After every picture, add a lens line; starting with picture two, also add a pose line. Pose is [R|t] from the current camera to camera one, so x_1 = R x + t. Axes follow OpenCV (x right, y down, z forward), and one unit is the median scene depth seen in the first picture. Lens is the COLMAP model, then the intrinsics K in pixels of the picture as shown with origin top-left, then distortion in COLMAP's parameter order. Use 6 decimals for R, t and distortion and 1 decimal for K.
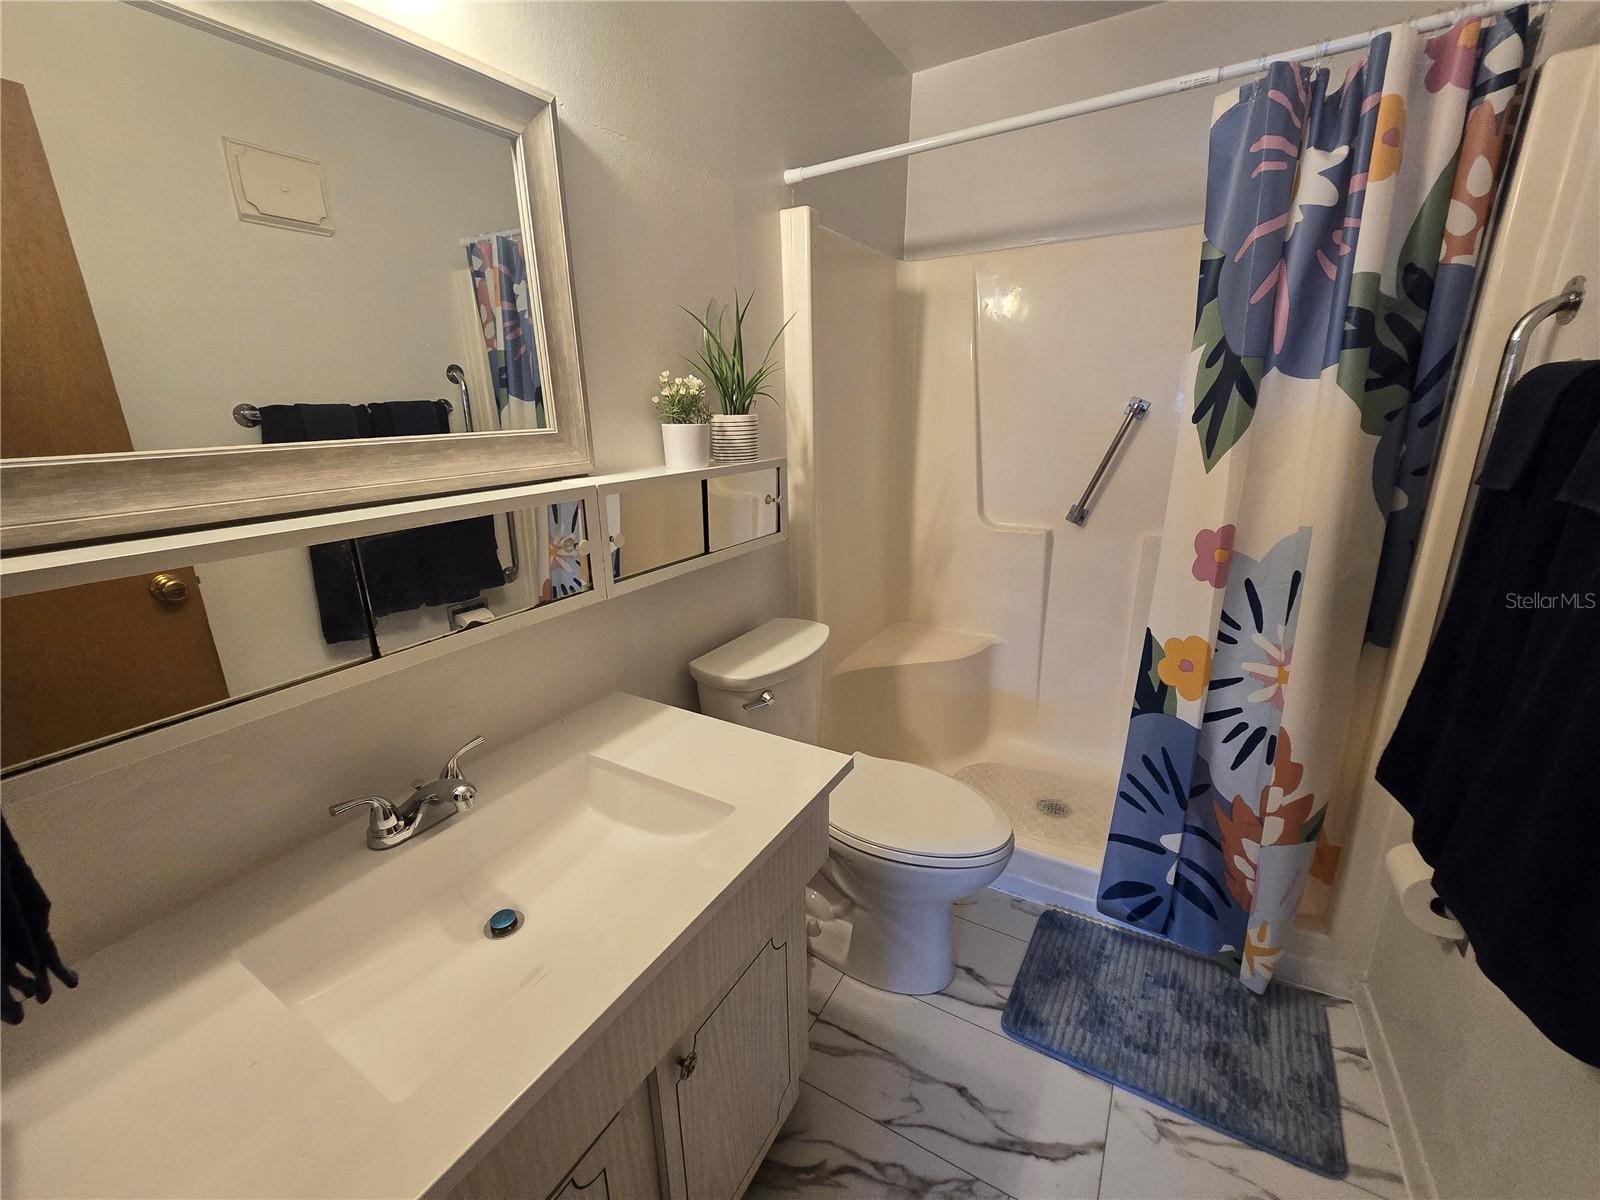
lens RADIAL K [[656.0, 0, 800.0], [0, 656.0, 600.0], [0, 0, 1]] dist [-0.009161, 0.001946]
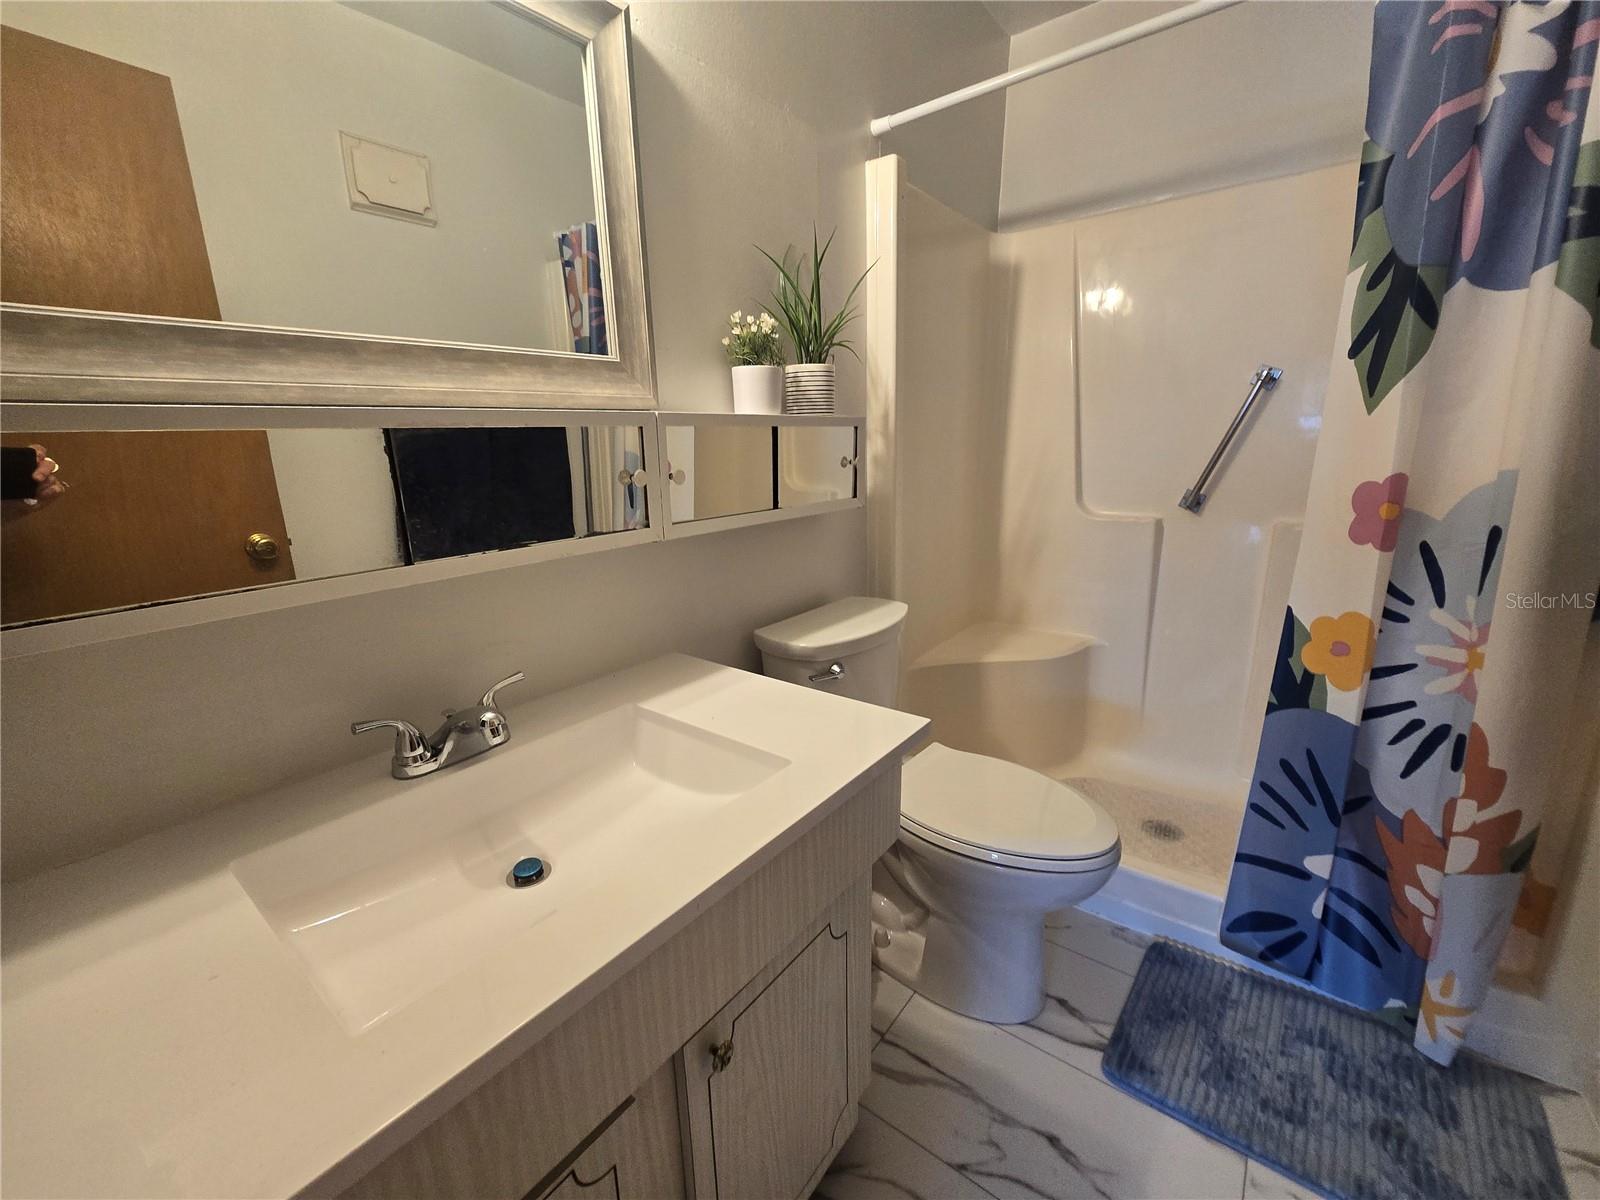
lens RADIAL K [[655.5, 0, 800.4], [0, 655.5, 602.5], [0, 0, 1]] dist [-0.011128, 0.004106]
pose [[0.992093, 0.026089, -0.122760, 0.009903], [-0.031329, 0.998670, -0.040951, 0.097917], [0.121528, 0.044473, 0.991591, 0.092919]]
